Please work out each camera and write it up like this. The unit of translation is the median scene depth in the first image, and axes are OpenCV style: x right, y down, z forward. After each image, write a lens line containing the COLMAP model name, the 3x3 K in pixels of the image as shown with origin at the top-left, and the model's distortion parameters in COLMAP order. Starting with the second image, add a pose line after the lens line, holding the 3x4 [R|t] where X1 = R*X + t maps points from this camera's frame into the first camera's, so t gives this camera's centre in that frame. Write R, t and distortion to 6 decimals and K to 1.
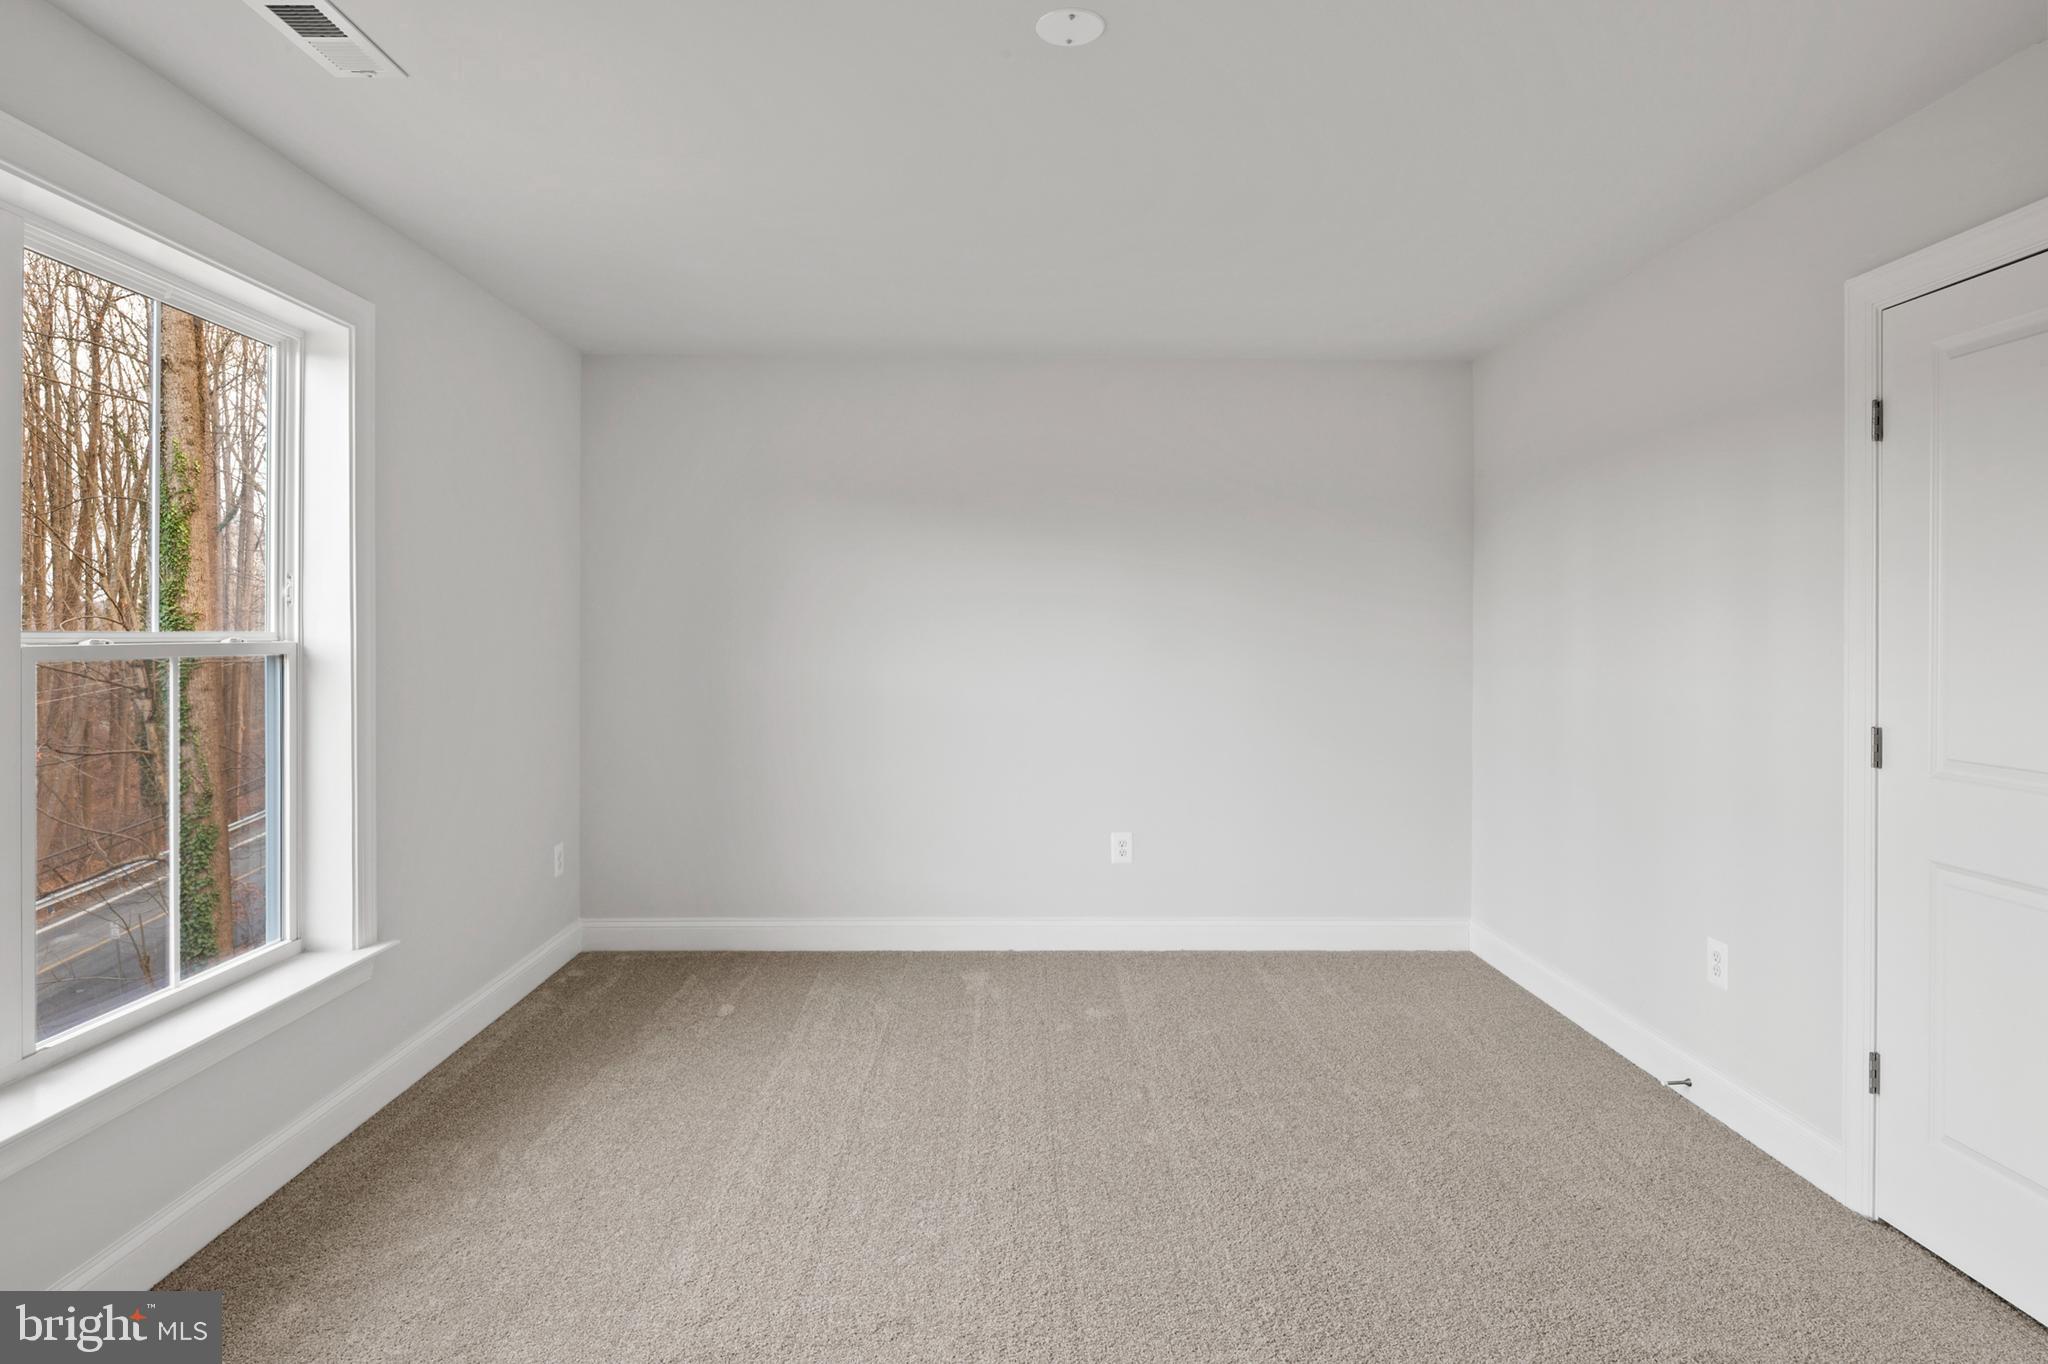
lens RADIAL K [[1095.2, 0, 1021.6], [0, 1095.2, 619.7], [0, 0, 1]] dist [-0.002454, -0.001677]
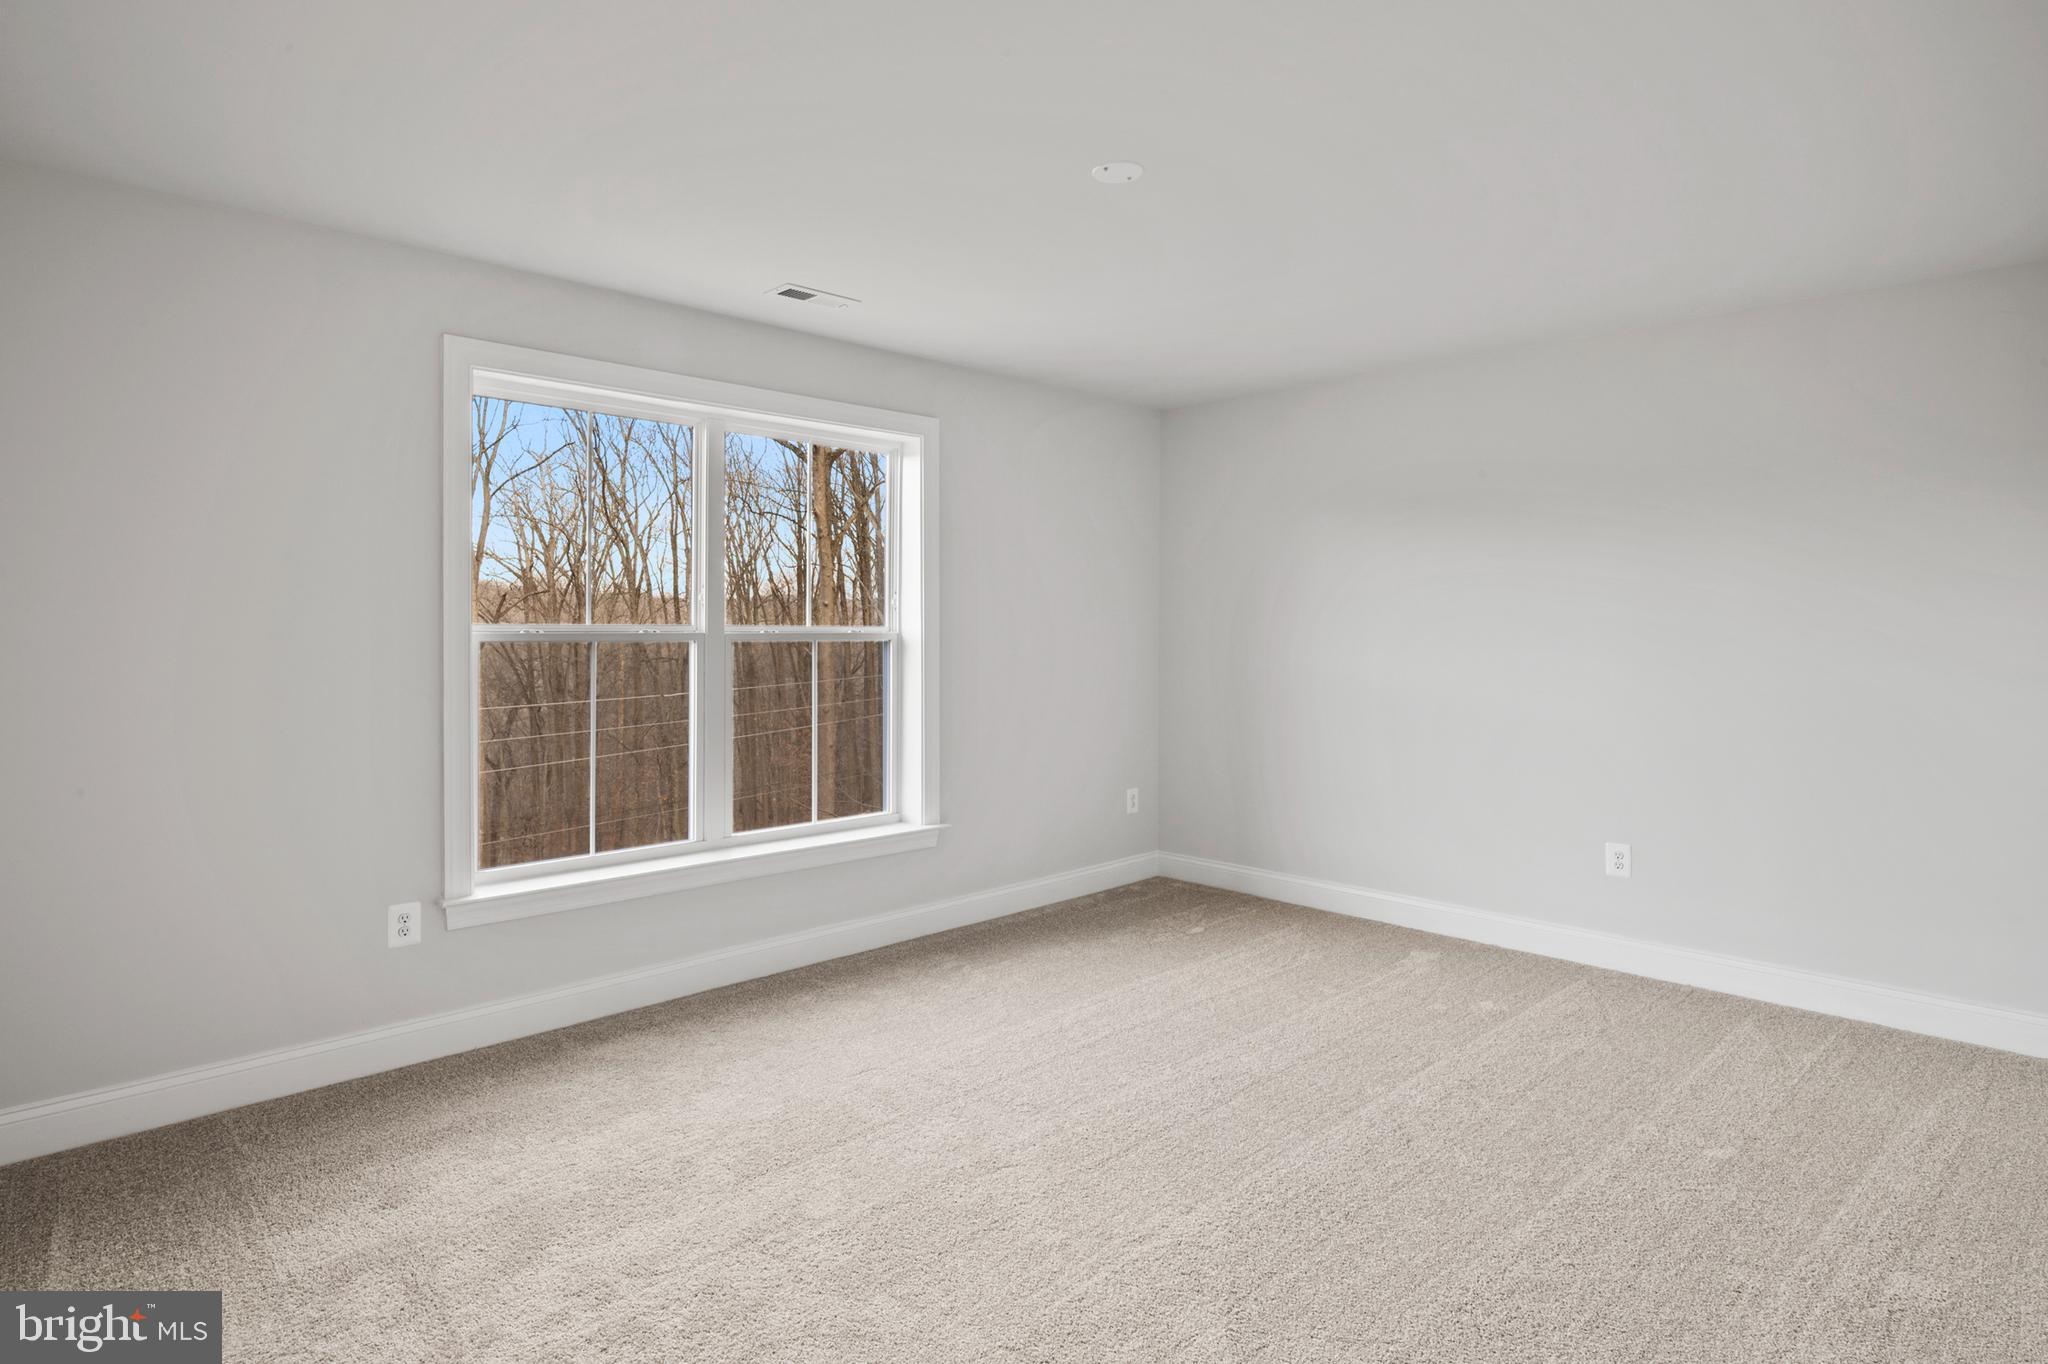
lens RADIAL K [[1091.6, 0, 1018.3], [0, 1091.6, 608.2], [0, 0, 1]] dist [-0.006501, -0.002493]
pose [[0.693384, -0.012003, -0.720468, 0.638040], [0.006719, 0.999925, -0.010193, 0.002291], [0.720537, 0.002227, 0.693413, -0.006628]]
